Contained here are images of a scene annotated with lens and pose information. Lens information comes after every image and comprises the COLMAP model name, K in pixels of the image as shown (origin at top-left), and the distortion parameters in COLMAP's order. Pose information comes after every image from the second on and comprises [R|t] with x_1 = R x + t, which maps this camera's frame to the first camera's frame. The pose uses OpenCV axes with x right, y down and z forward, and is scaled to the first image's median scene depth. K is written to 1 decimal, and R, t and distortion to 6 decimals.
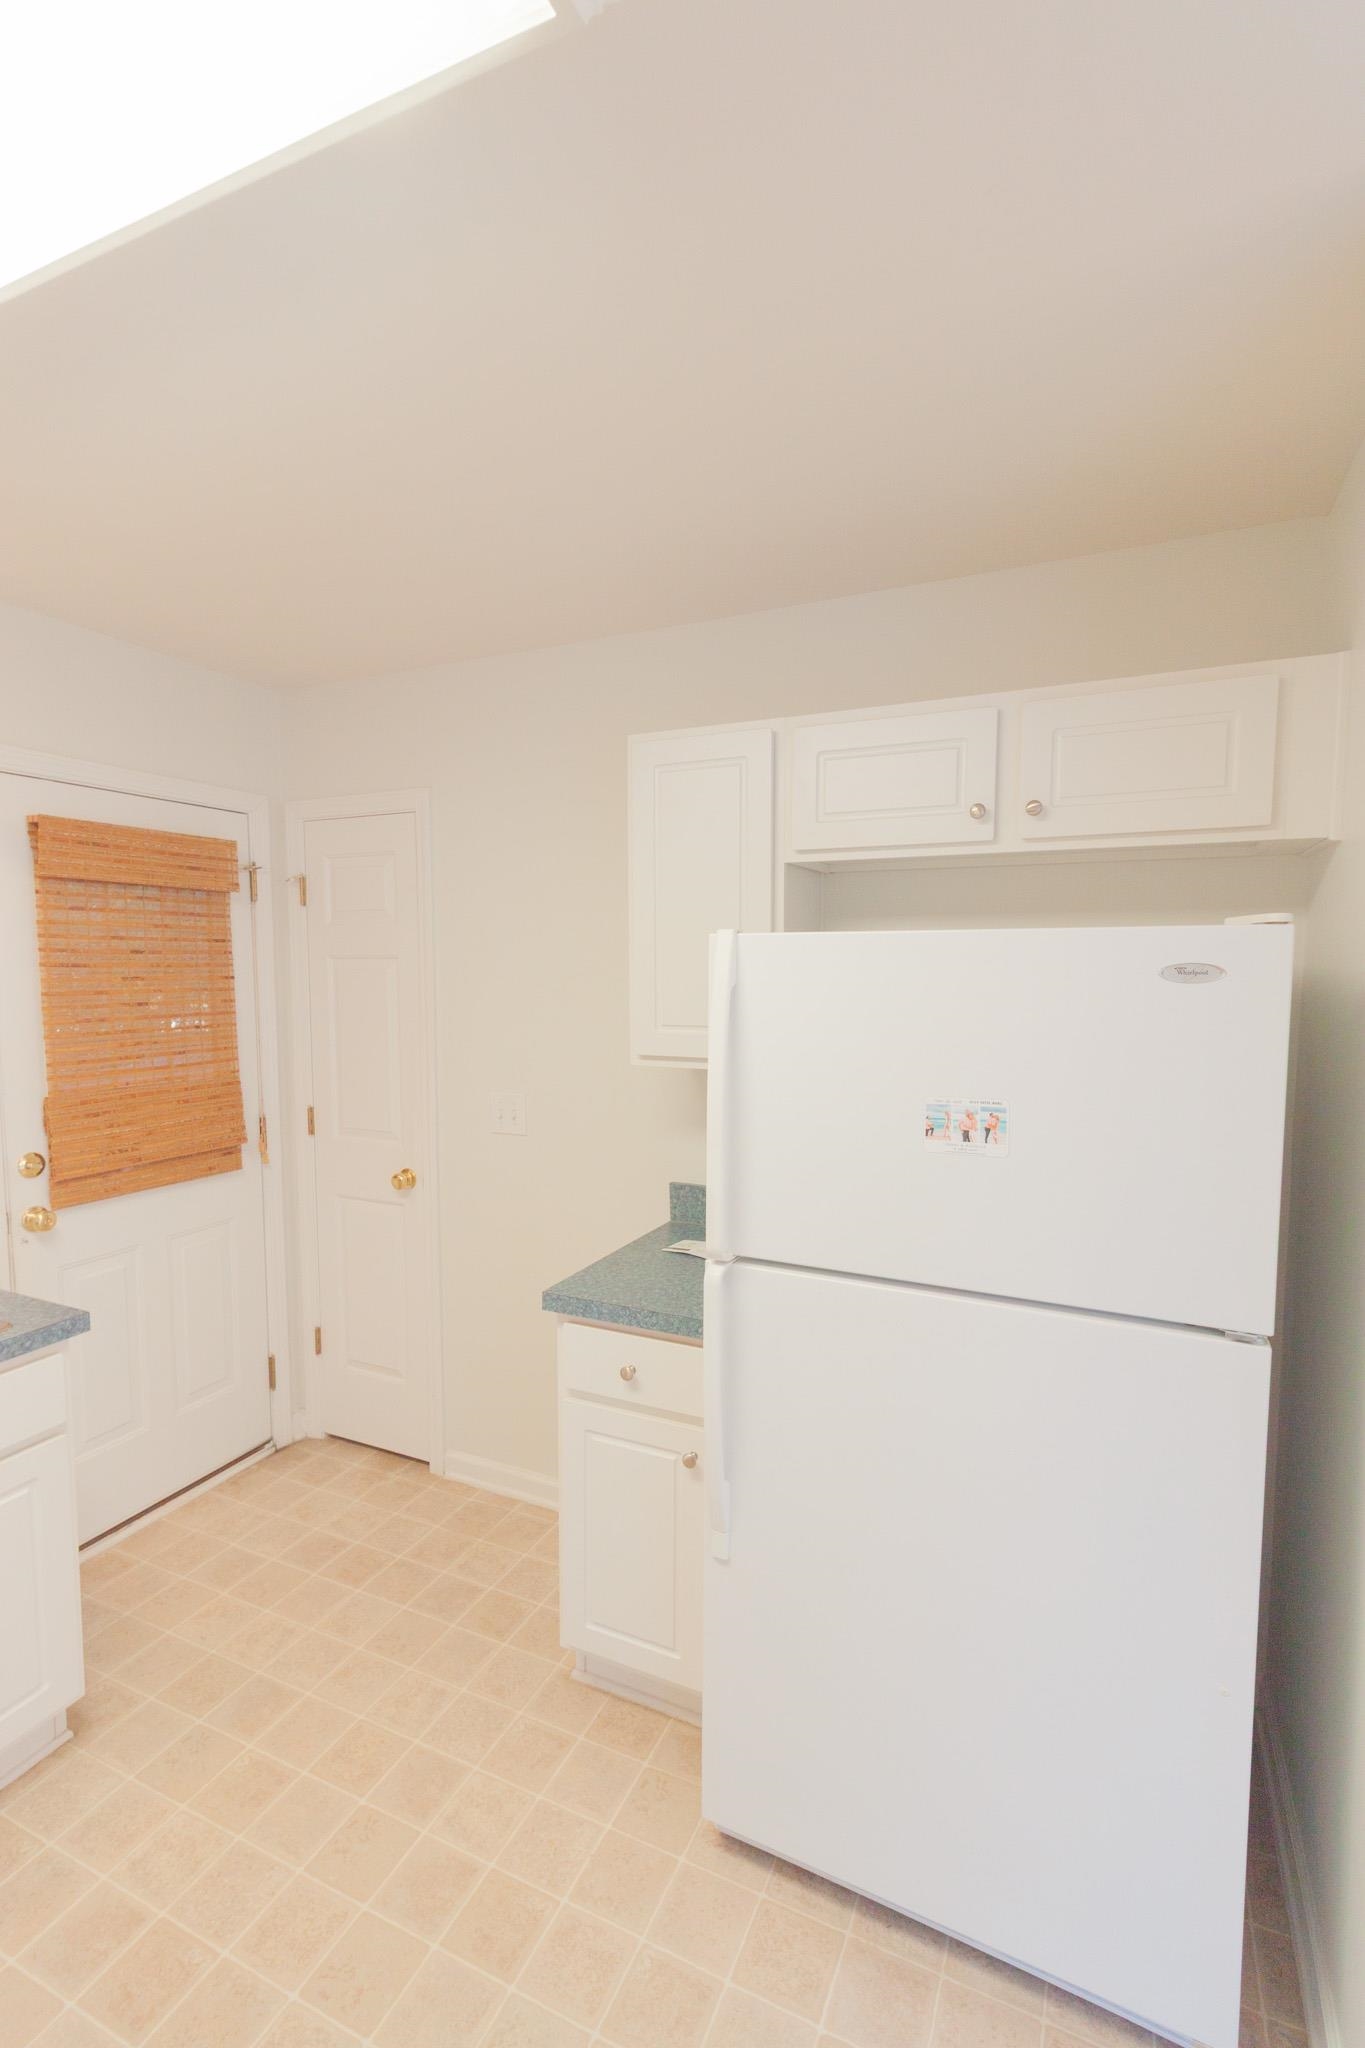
lens RADIAL K [[946.6, 0, 685.5], [0, 946.6, 1038.4], [0, 0, 1]] dist [0.000054, 0.000080]
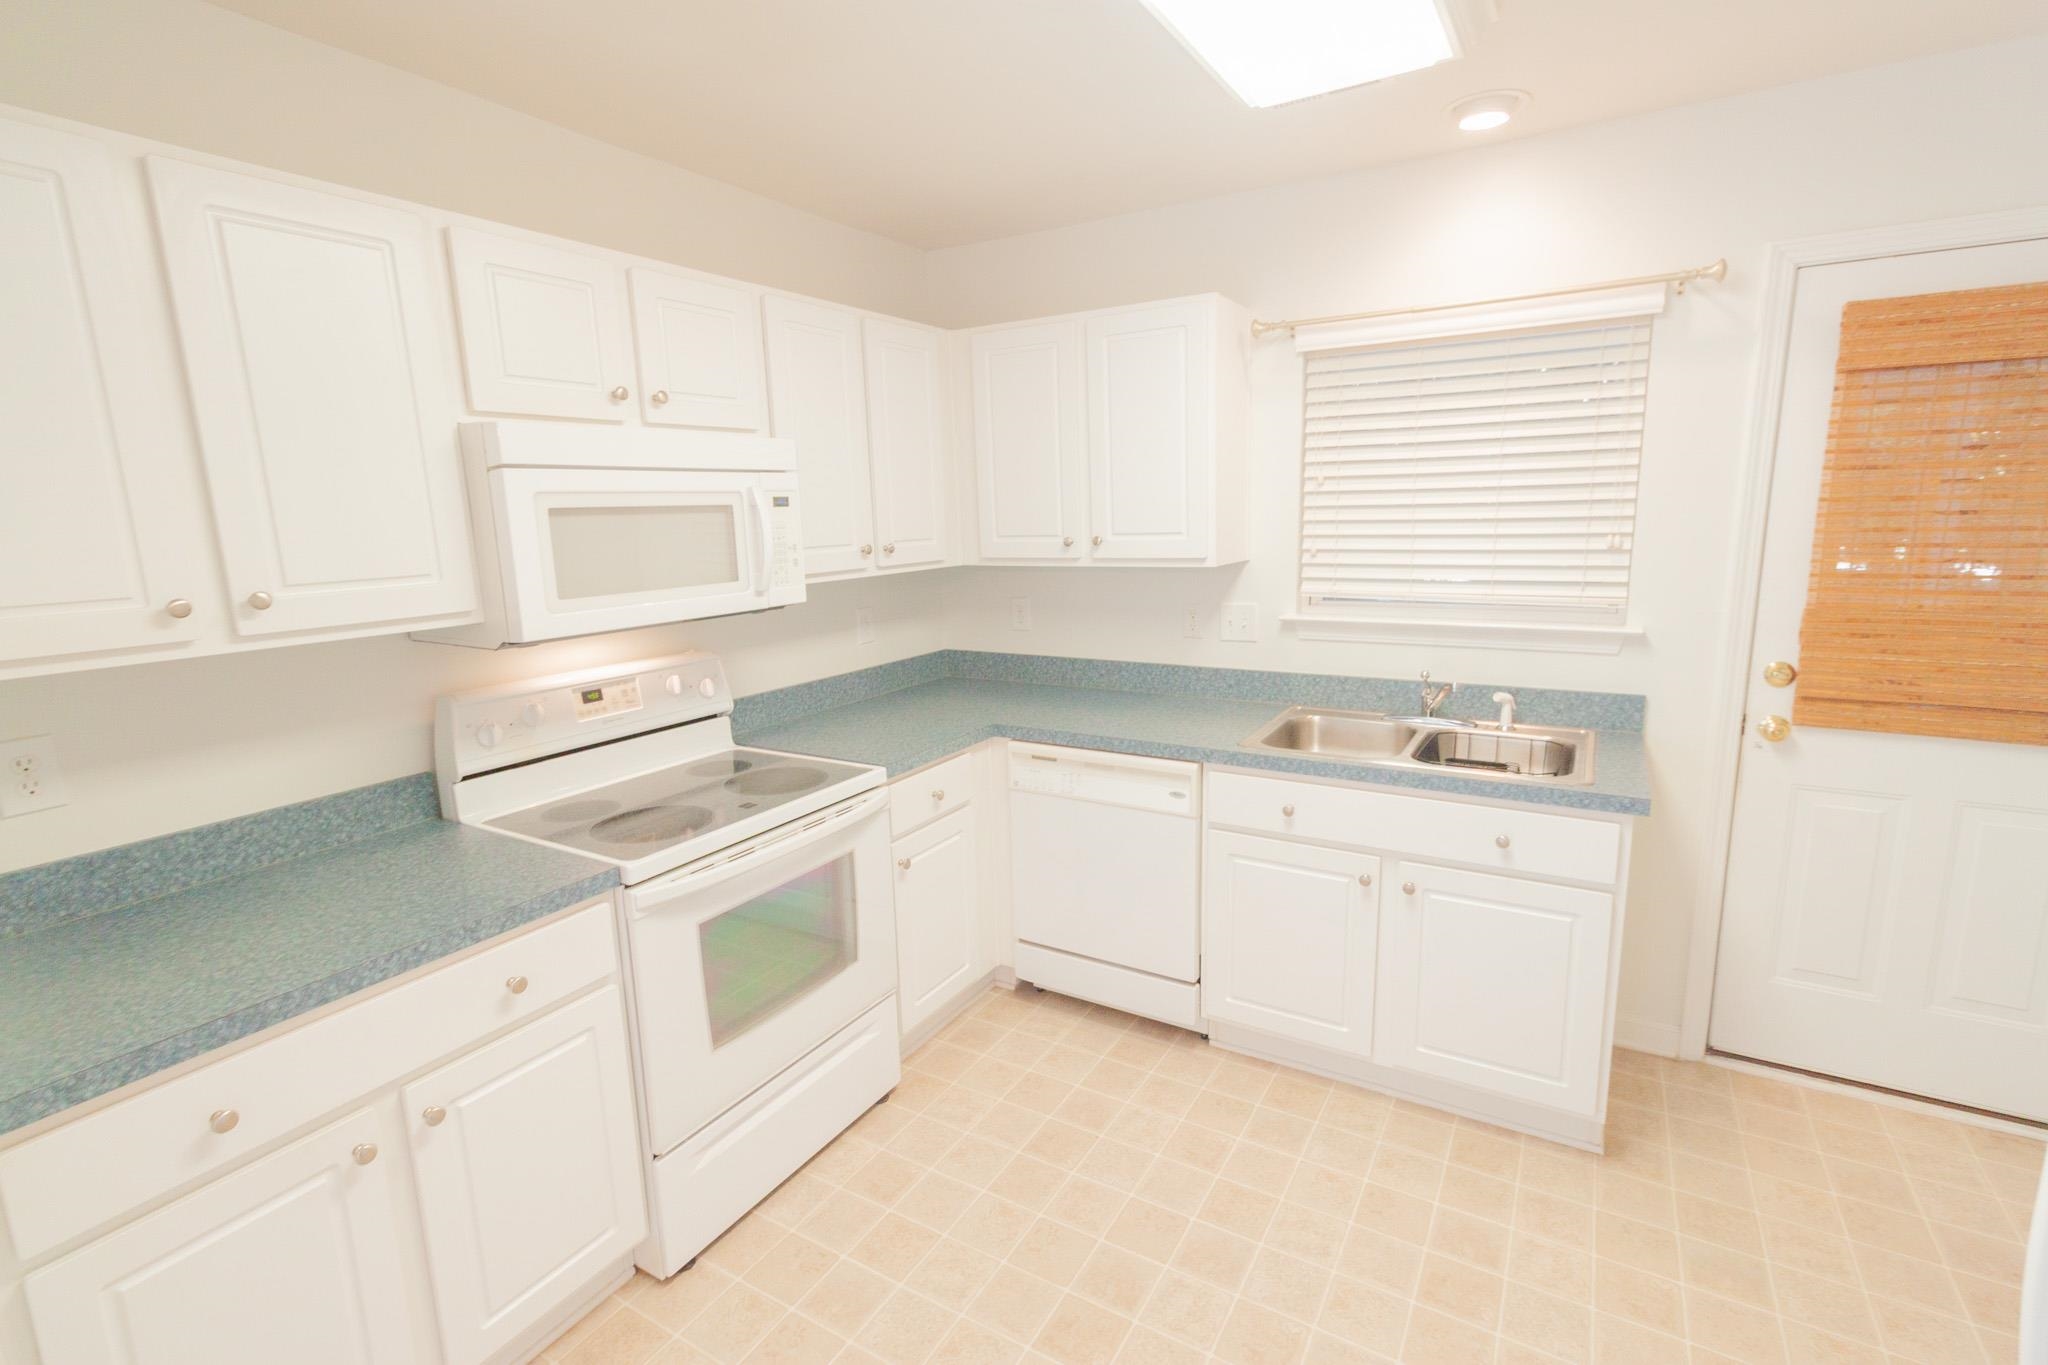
lens RADIAL K [[946.6, 0, 1026.9], [0, 946.6, 676.0], [0, 0, 1]] dist [0.000054, 0.000080]
pose [[-0.115156, 0.180601, -0.976792, 0.365980], [-0.051526, 0.980924, 0.187440, -0.009829], [0.992010, 0.071916, -0.103654, 0.312848]]
